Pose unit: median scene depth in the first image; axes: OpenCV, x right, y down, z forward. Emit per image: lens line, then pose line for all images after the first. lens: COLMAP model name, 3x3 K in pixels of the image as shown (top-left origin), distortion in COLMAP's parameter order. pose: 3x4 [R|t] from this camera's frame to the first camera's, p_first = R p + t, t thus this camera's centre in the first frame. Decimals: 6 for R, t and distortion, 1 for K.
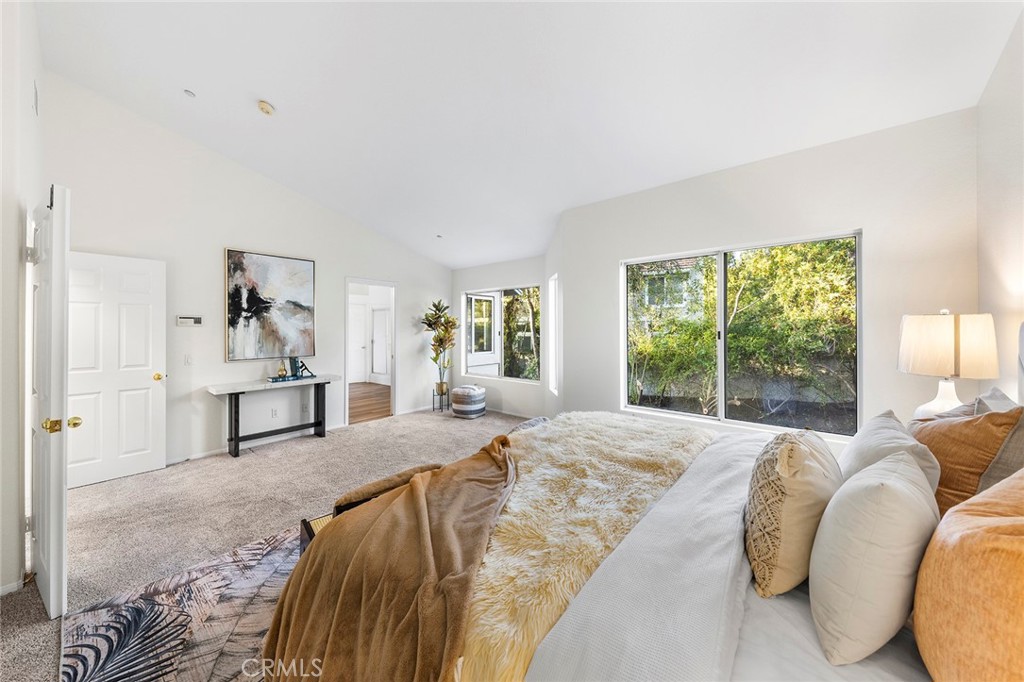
lens RADIAL K [[360.1, 0, 490.5], [0, 360.1, 328.4], [0, 0, 1]] dist [0.002700, -0.001034]
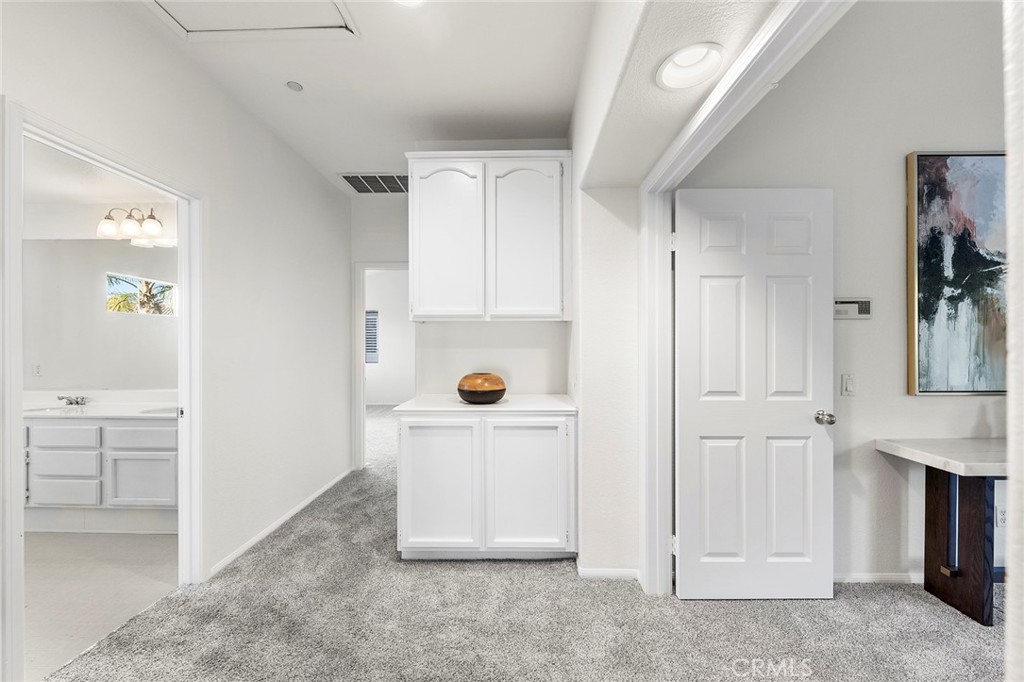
lens RADIAL K [[374.3, 0, 512.6], [0, 374.3, 336.9], [0, 0, 1]] dist [-0.006318, -0.000070]
pose [[0.640825, 0.002516, -0.767683, -0.867292], [0.000211, 0.999994, 0.003453, 0.020631], [0.767687, -0.002375, 0.640820, 0.356581]]
